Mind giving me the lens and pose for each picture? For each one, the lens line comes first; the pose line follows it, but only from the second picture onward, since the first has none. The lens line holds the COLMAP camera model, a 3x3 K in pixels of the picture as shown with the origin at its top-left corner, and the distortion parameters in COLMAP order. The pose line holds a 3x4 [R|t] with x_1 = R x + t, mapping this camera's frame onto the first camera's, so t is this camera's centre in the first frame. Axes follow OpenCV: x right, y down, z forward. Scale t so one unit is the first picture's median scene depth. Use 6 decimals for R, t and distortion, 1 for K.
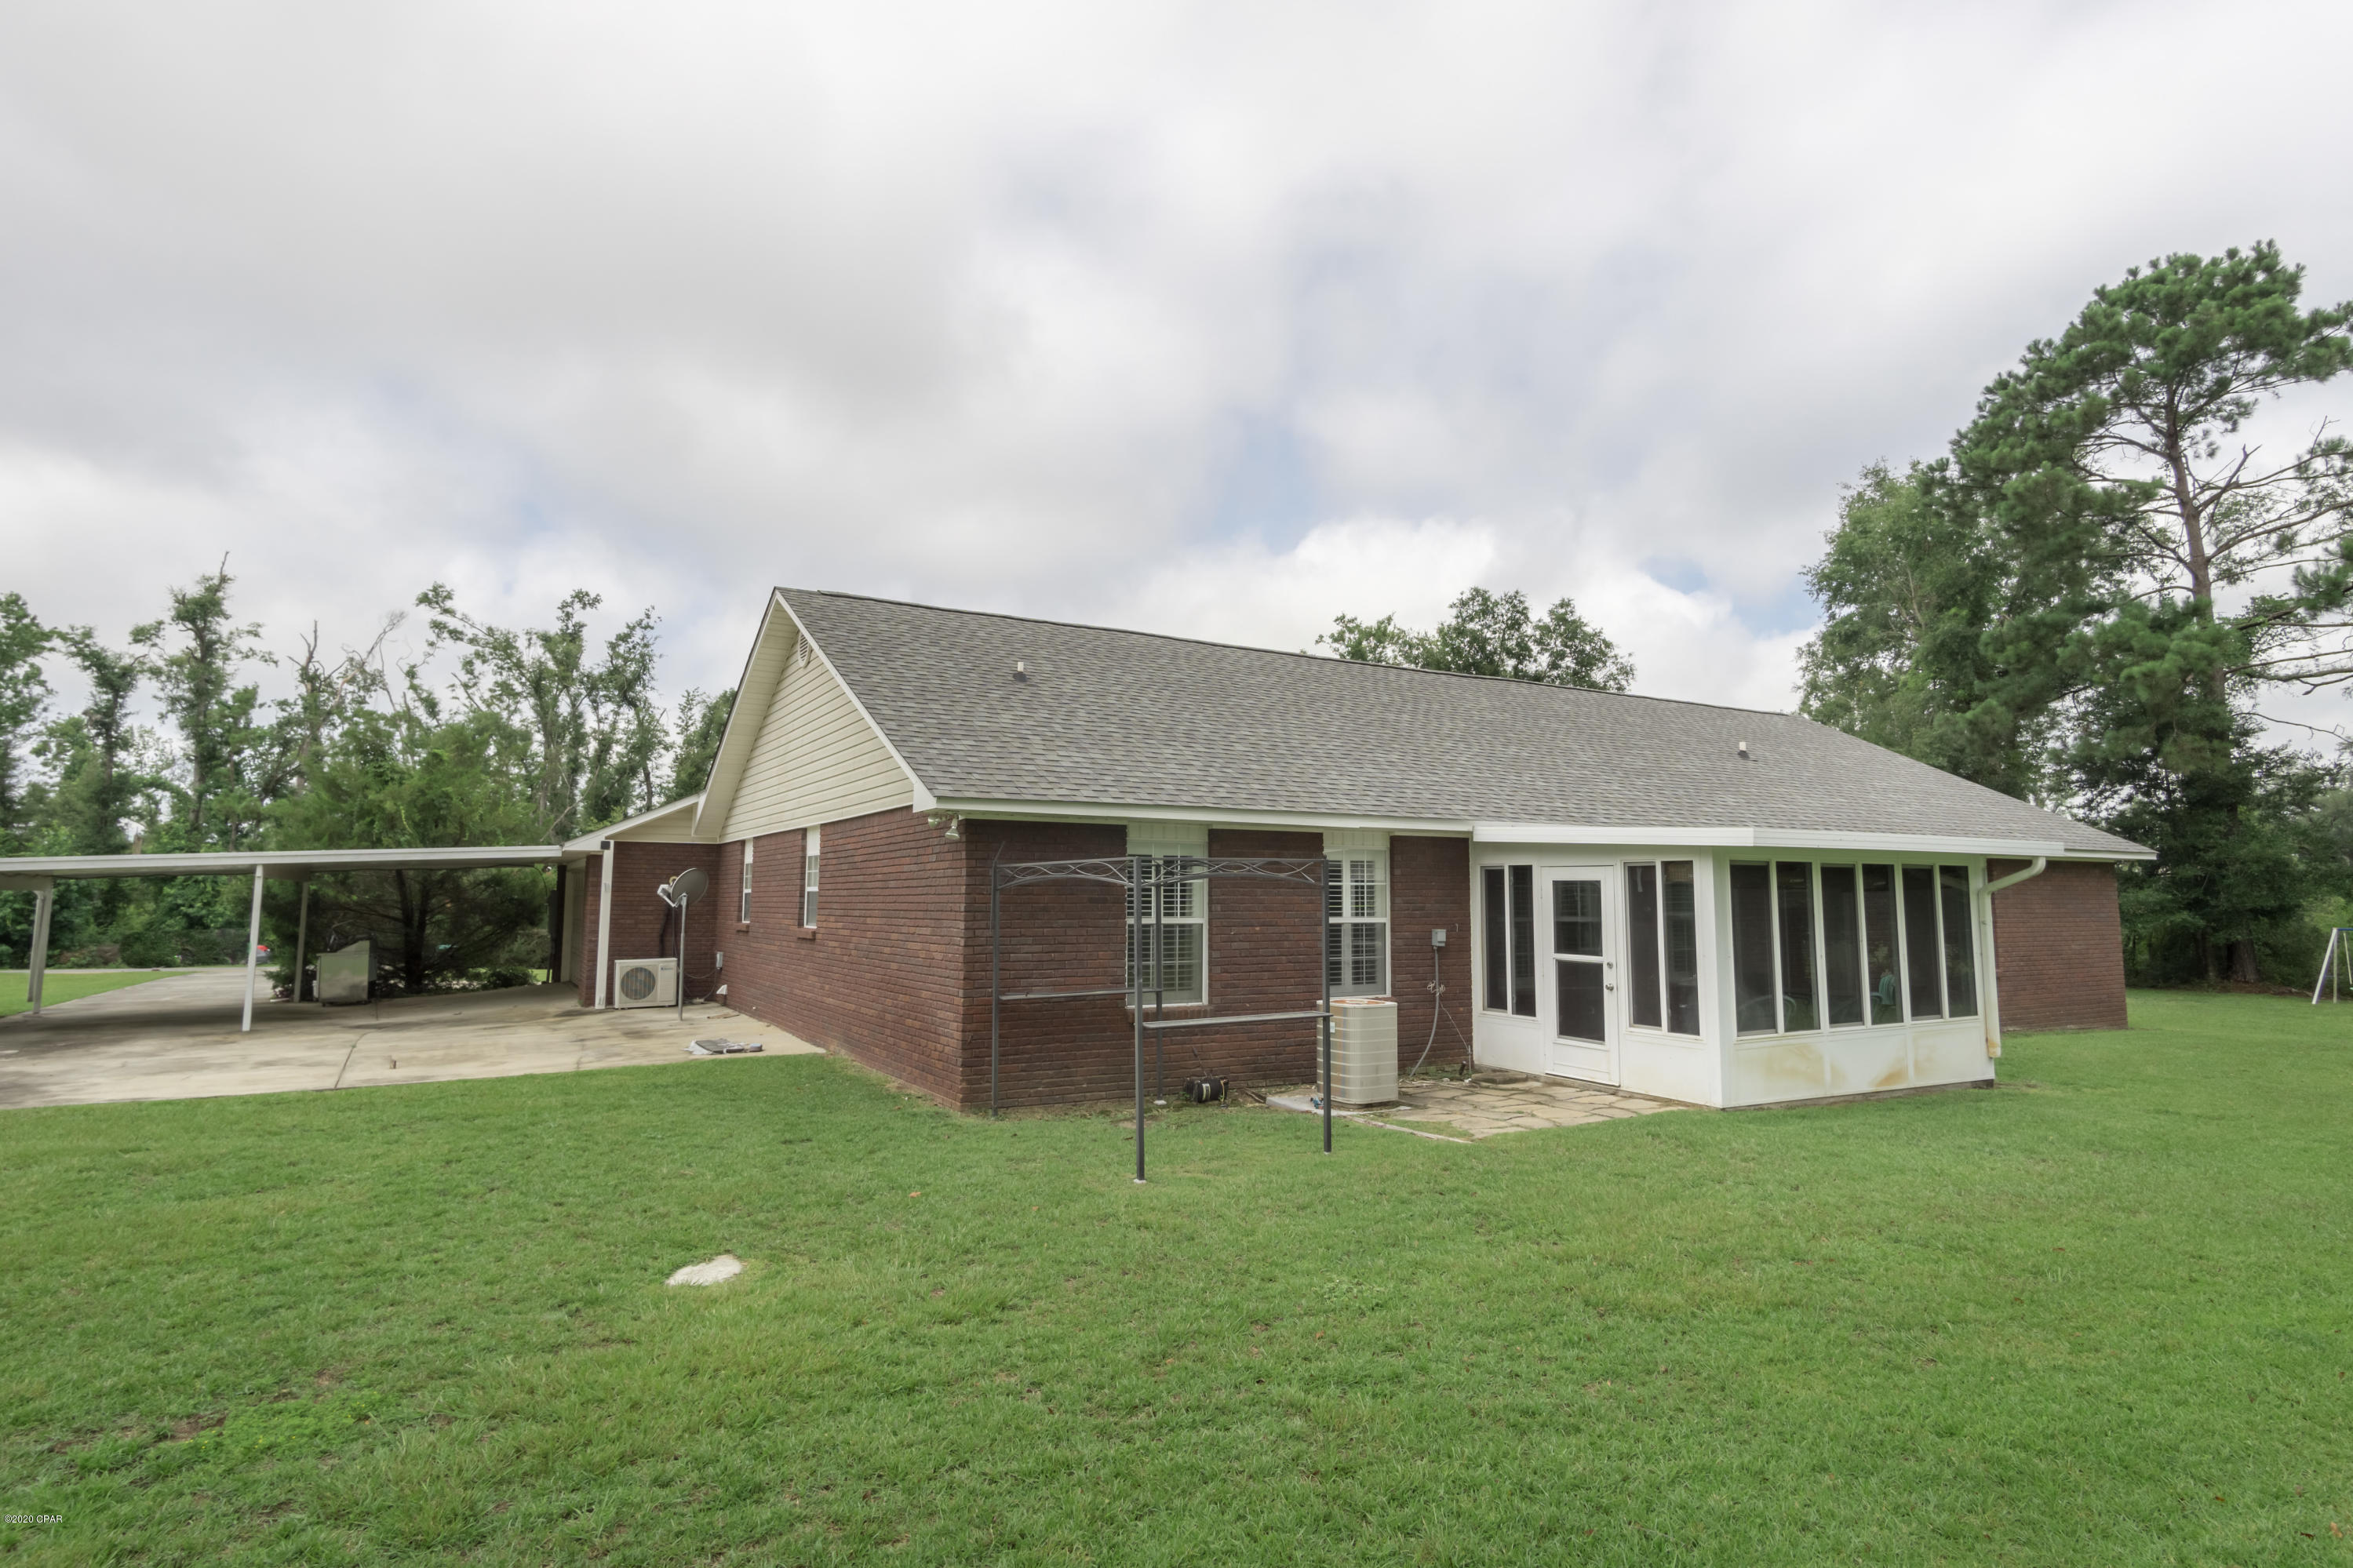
lens RADIAL K [[1220.2, 0, 1177.7], [0, 1220.2, 776.7], [0, 0, 1]] dist [0.005672, 0.000957]
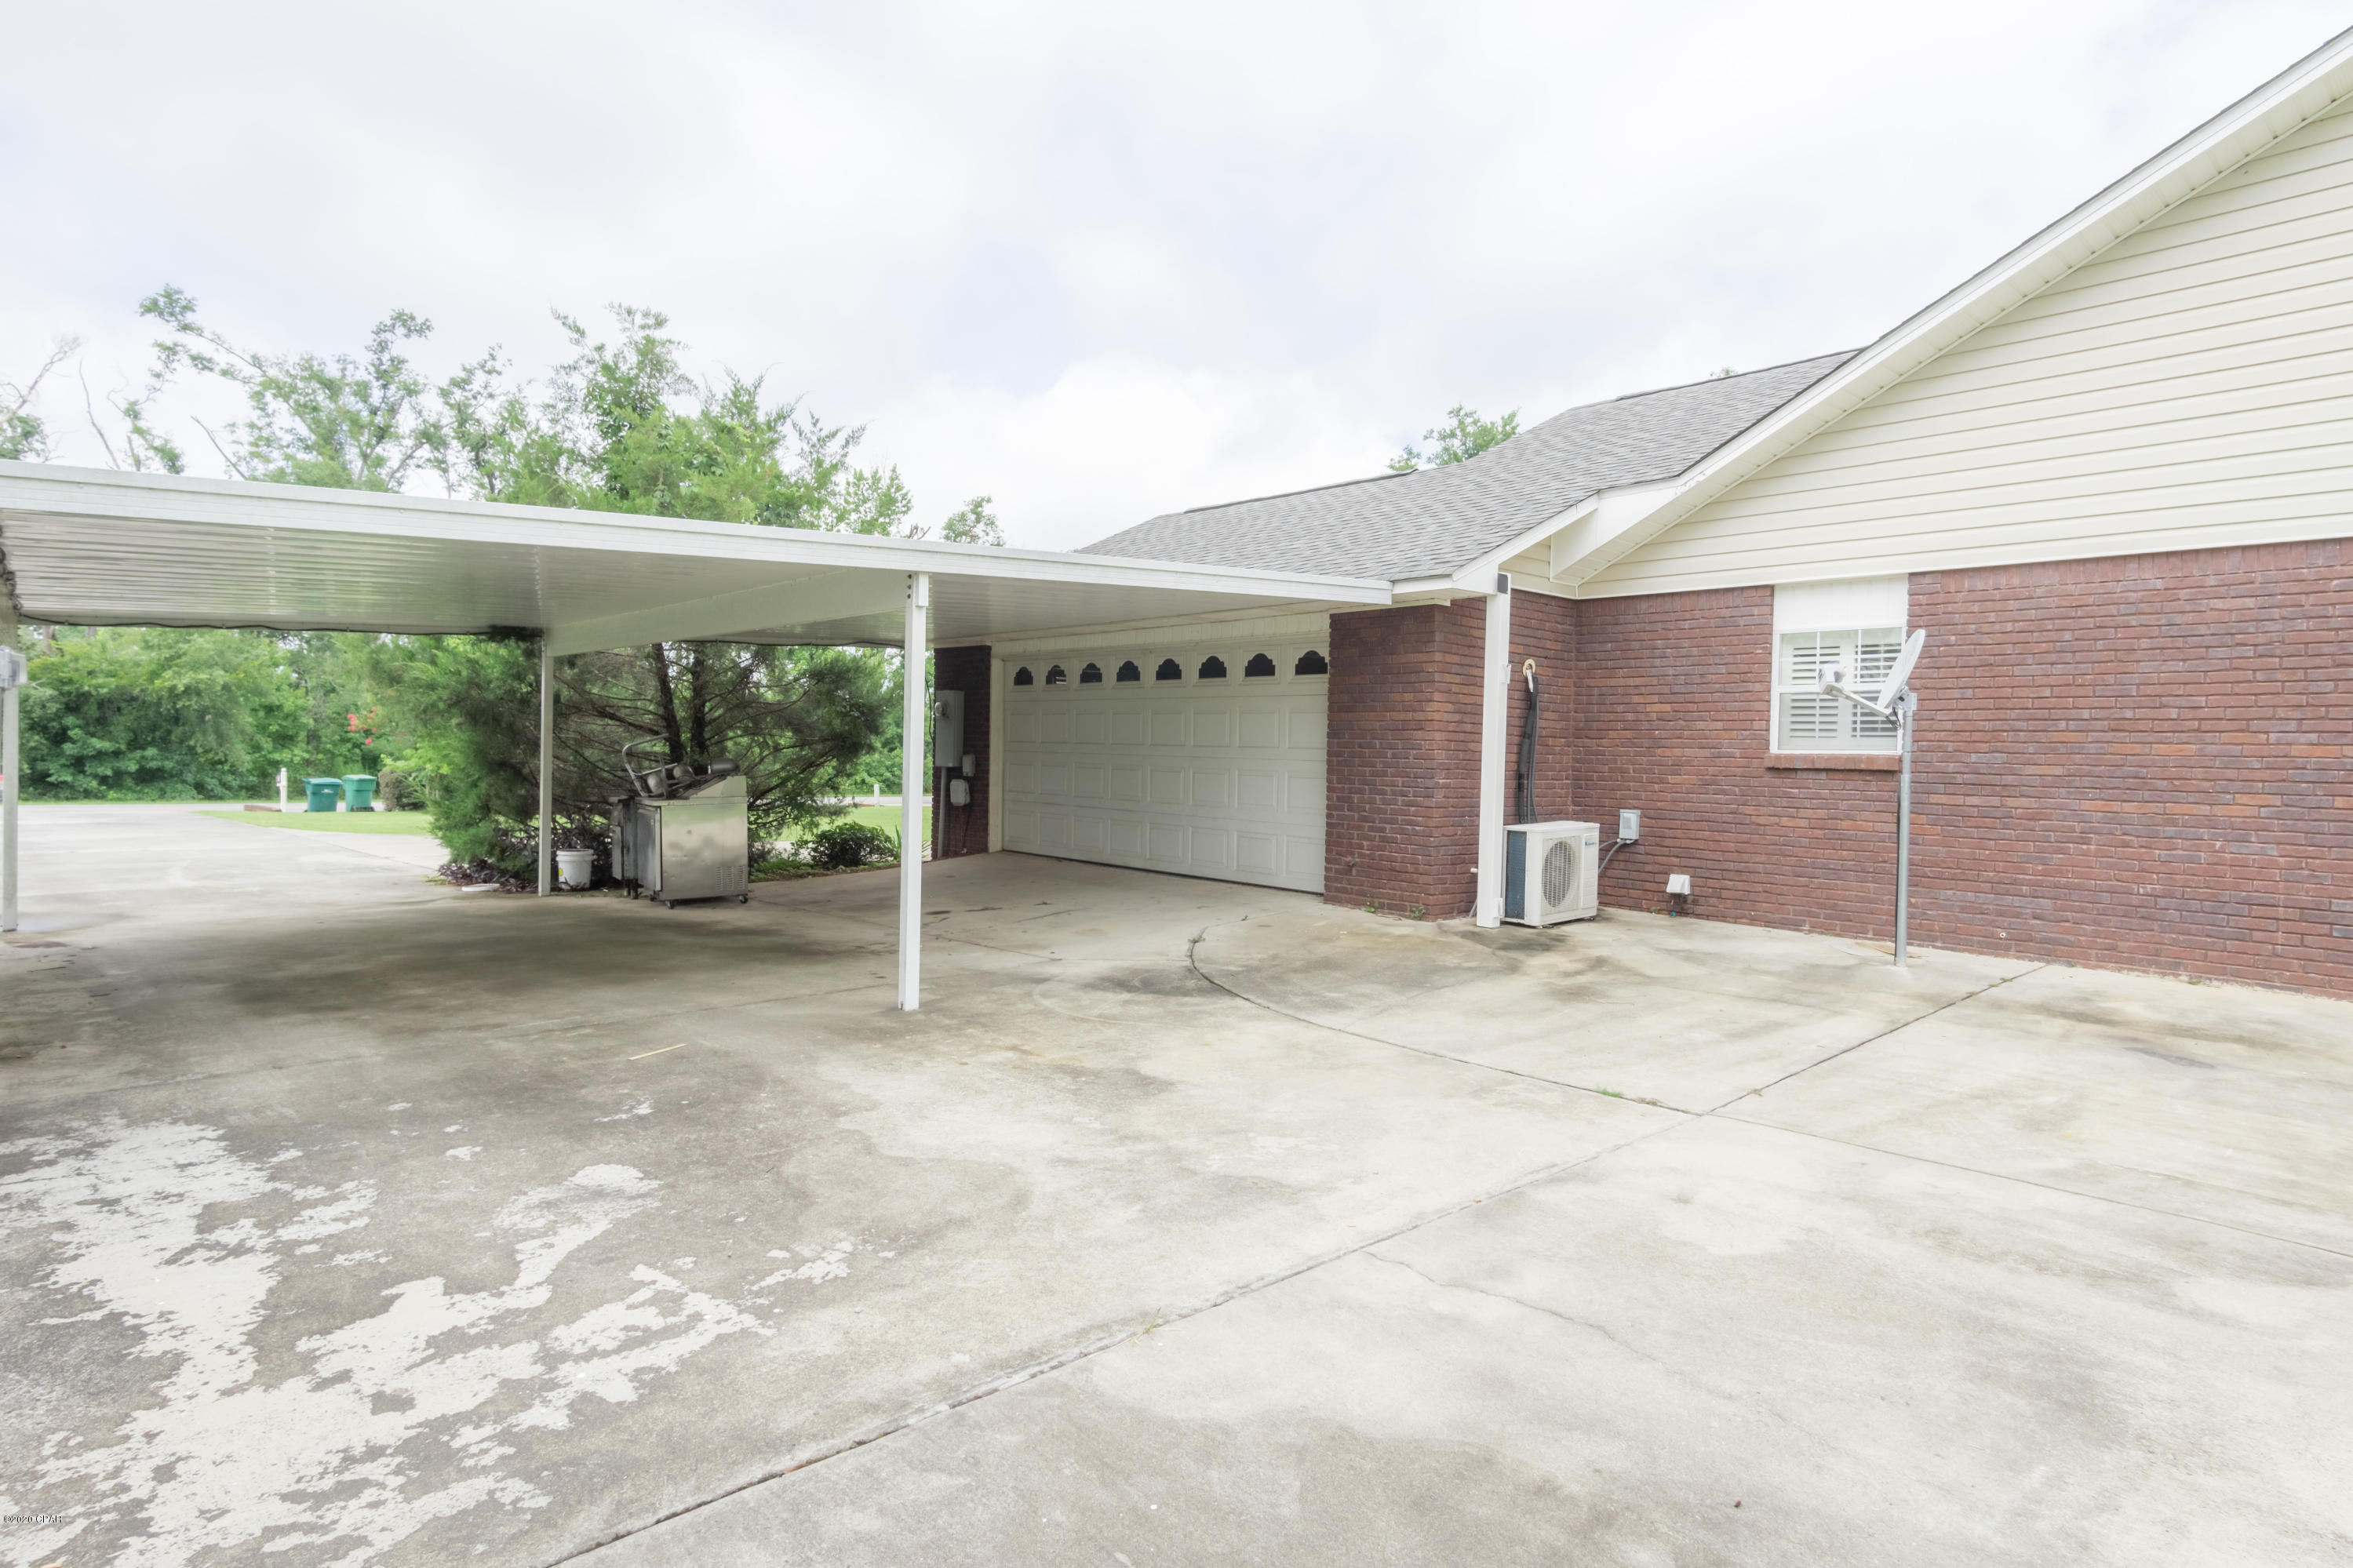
lens RADIAL K [[1220.2, 0, 1175.5], [0, 1220.2, 777.1], [0, 0, 1]] dist [0.005672, 0.000957]
pose [[0.979196, 0.014040, 0.202433, -0.166113], [-0.039531, 0.991689, 0.122438, 0.018953], [-0.199031, -0.127893, 0.971612, 0.136007]]
